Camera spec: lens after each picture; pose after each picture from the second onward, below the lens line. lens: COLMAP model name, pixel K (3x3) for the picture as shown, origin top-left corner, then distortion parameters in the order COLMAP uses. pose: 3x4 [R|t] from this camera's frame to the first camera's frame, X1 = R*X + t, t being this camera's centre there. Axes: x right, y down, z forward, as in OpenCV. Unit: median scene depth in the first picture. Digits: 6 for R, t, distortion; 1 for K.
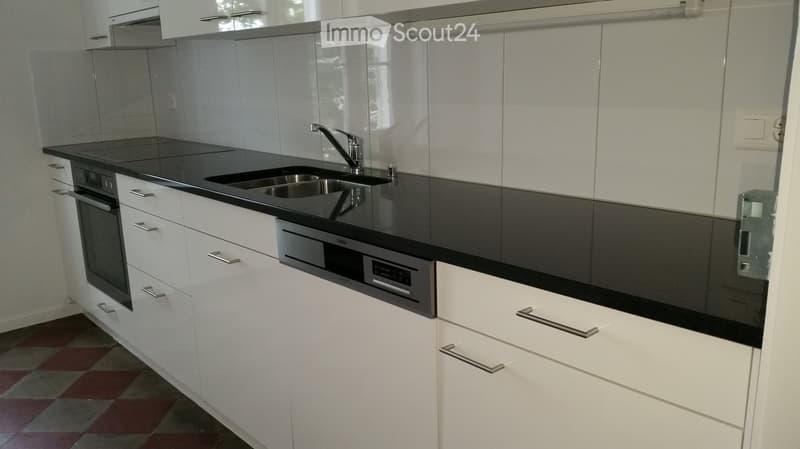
lens RADIAL K [[653.7, 0, 400.0], [0, 653.7, 224.5], [0, 0, 1]] dist [0.135002, -0.331313]
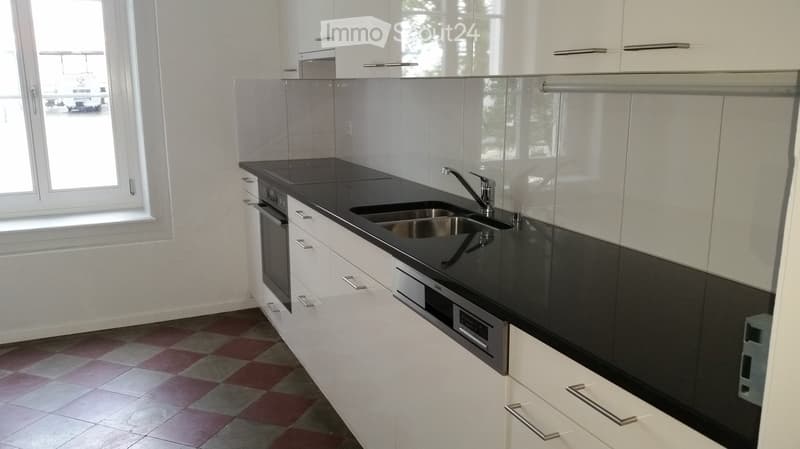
lens RADIAL K [[653.7, 0, 400.0], [0, 653.7, 224.5], [0, 0, 1]] dist [0.135002, -0.331313]
pose [[0.953561, 0.088728, -0.287836, 0.098653], [-0.092589, 0.995704, 0.000202, -0.046457], [0.286617, 0.026457, 0.957680, -0.035961]]
